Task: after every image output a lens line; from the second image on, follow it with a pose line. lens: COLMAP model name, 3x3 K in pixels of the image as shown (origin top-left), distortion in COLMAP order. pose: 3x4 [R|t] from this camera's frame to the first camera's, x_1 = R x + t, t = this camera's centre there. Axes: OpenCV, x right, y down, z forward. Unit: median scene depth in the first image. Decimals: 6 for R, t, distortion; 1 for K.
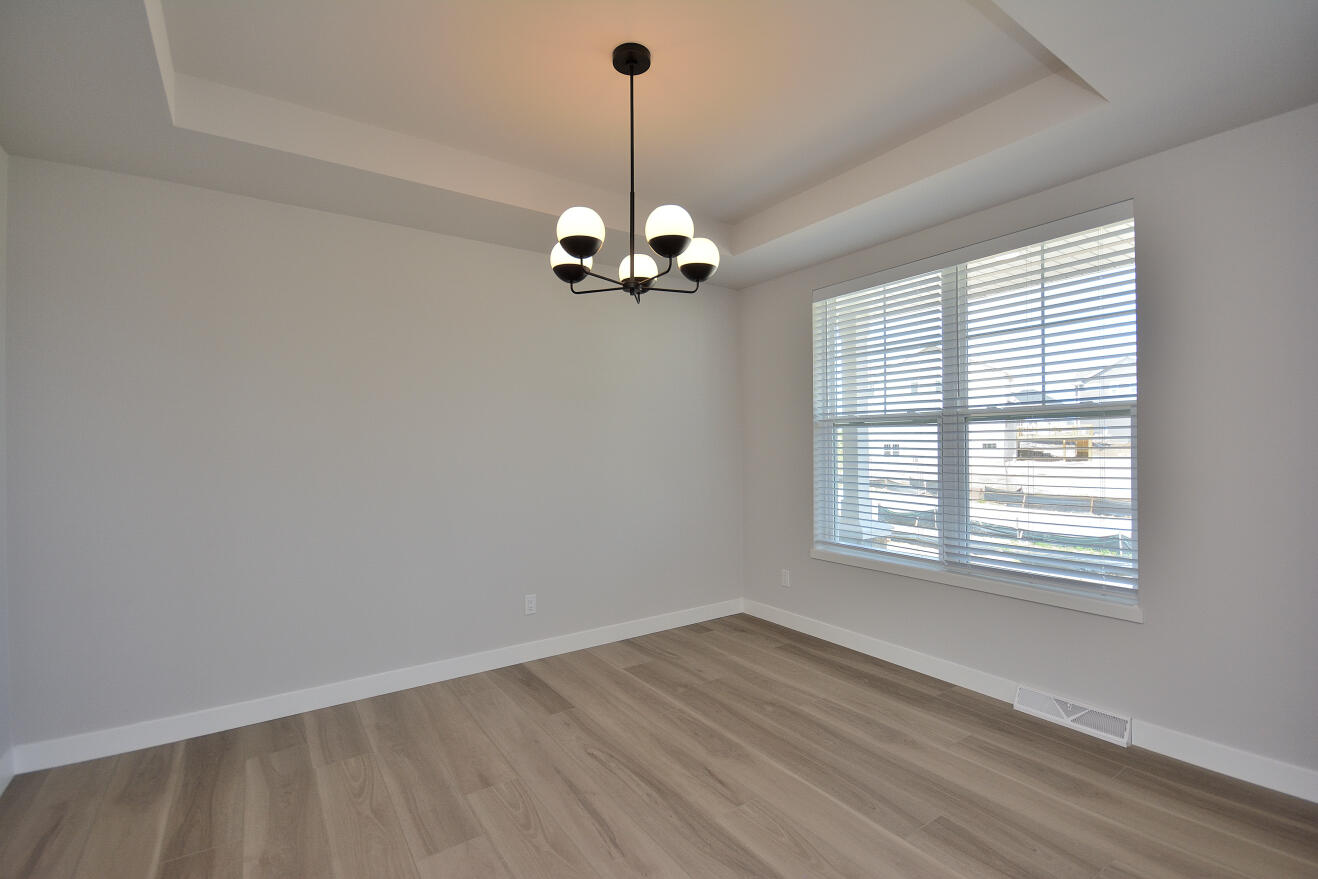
lens RADIAL K [[580.3, 0, 660.4], [0, 580.3, 444.0], [0, 0, 1]] dist [0.002297, -0.011450]
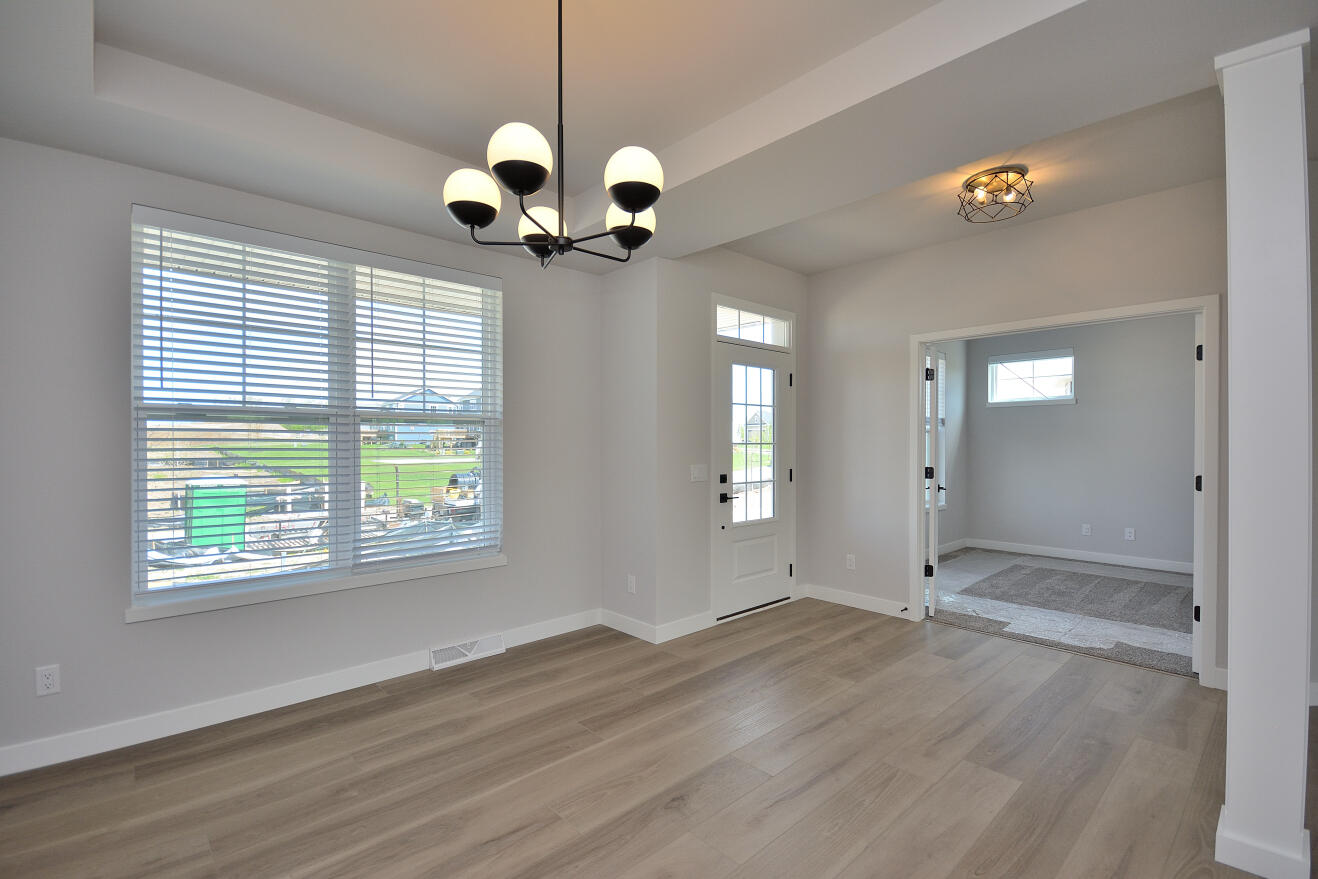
lens RADIAL K [[580.3, 0, 660.4], [0, 580.3, 444.0], [0, 0, 1]] dist [0.002297, -0.011450]
pose [[-0.149750, 0.010517, 0.988668, -0.617835], [0.001327, 0.999945, -0.010436, 0.011334], [-0.988723, -0.000251, -0.149756, 0.716821]]
